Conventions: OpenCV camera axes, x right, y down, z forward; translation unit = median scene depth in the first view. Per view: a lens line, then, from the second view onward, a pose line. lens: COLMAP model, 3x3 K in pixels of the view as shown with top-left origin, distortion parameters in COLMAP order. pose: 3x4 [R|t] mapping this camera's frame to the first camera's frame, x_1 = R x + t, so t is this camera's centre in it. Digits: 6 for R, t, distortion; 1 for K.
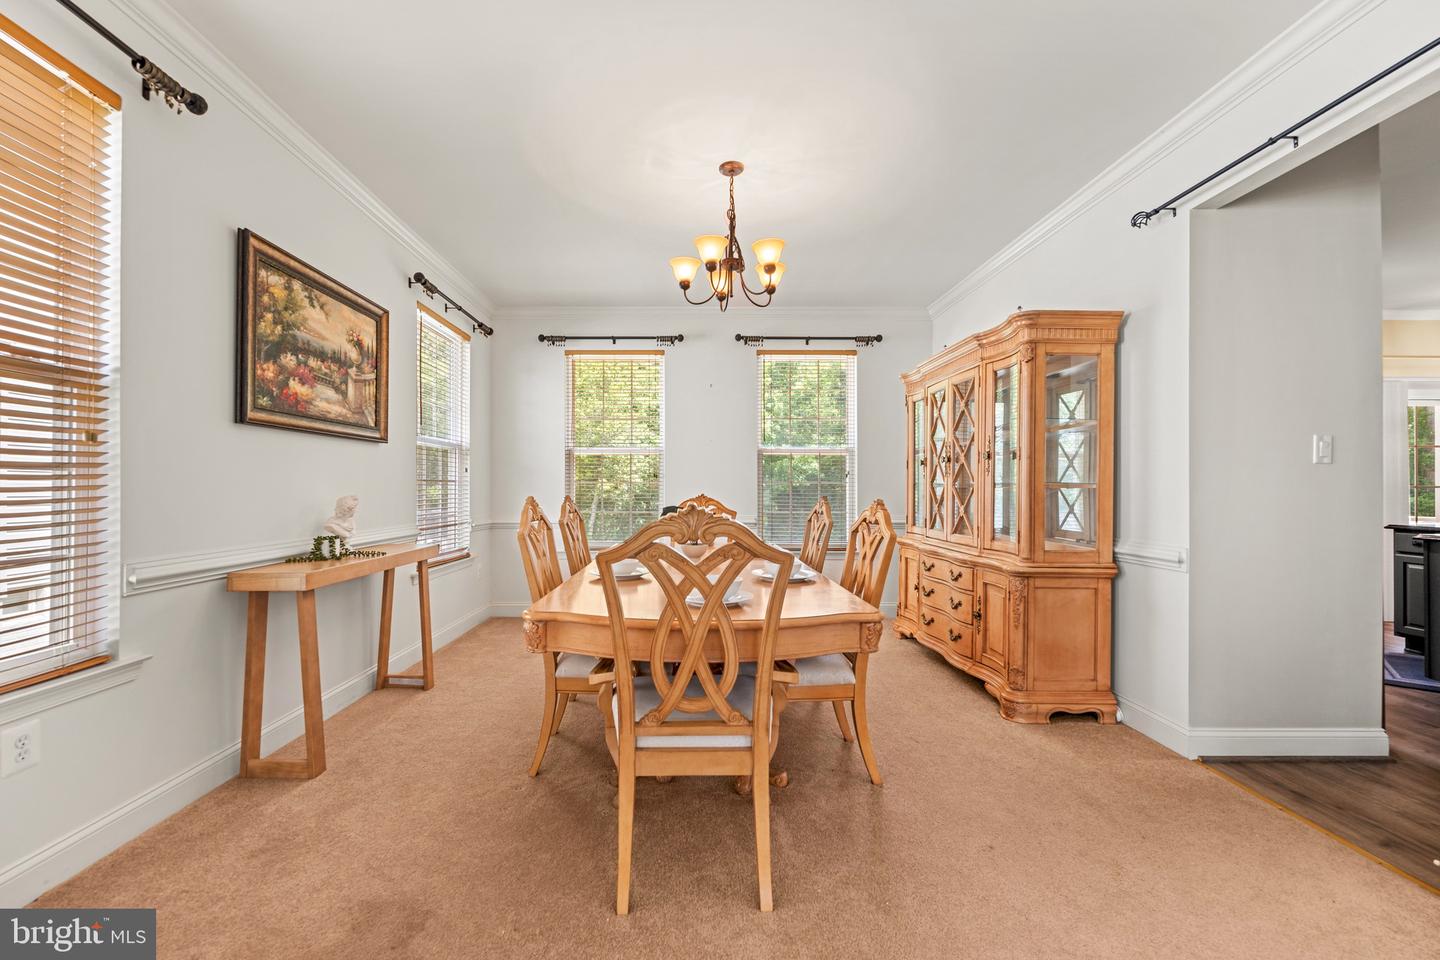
lens RADIAL K [[577.4, 0, 694.8], [0, 577.4, 483.2], [0, 0, 1]] dist [-0.002399, -0.000074]
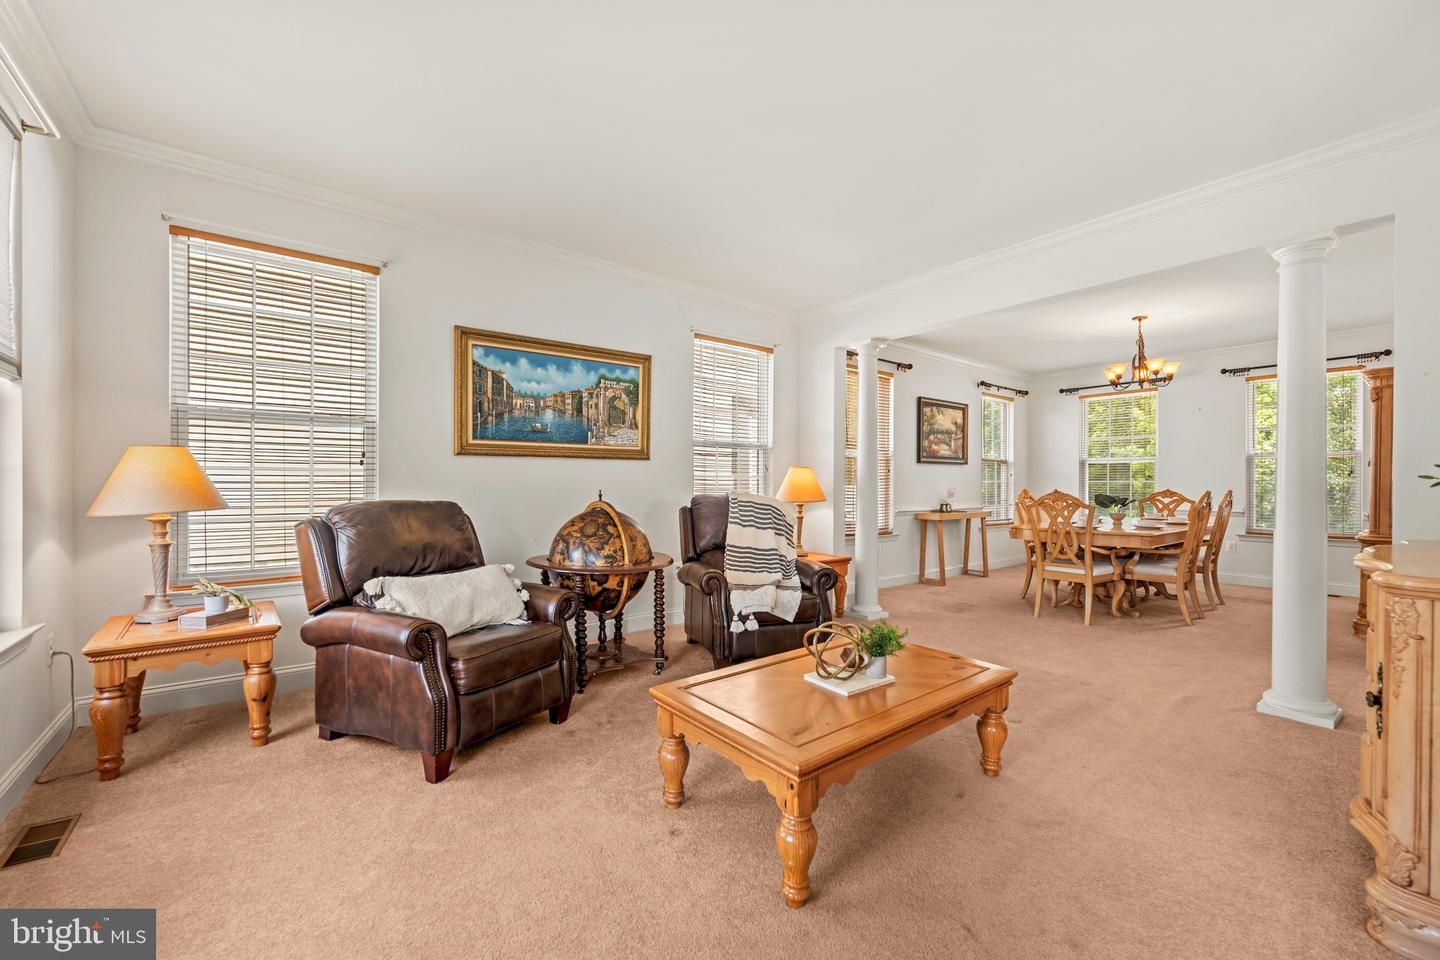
lens RADIAL K [[577.4, 0, 718.3], [0, 577.4, 484.7], [0, 0, 1]] dist [-0.002399, -0.000074]
pose [[0.617641, 0.000587, -0.786460, 0.760567], [0.003882, 0.999985, 0.003795, -0.006790], [0.786450, -0.005397, 0.617630, -1.379670]]
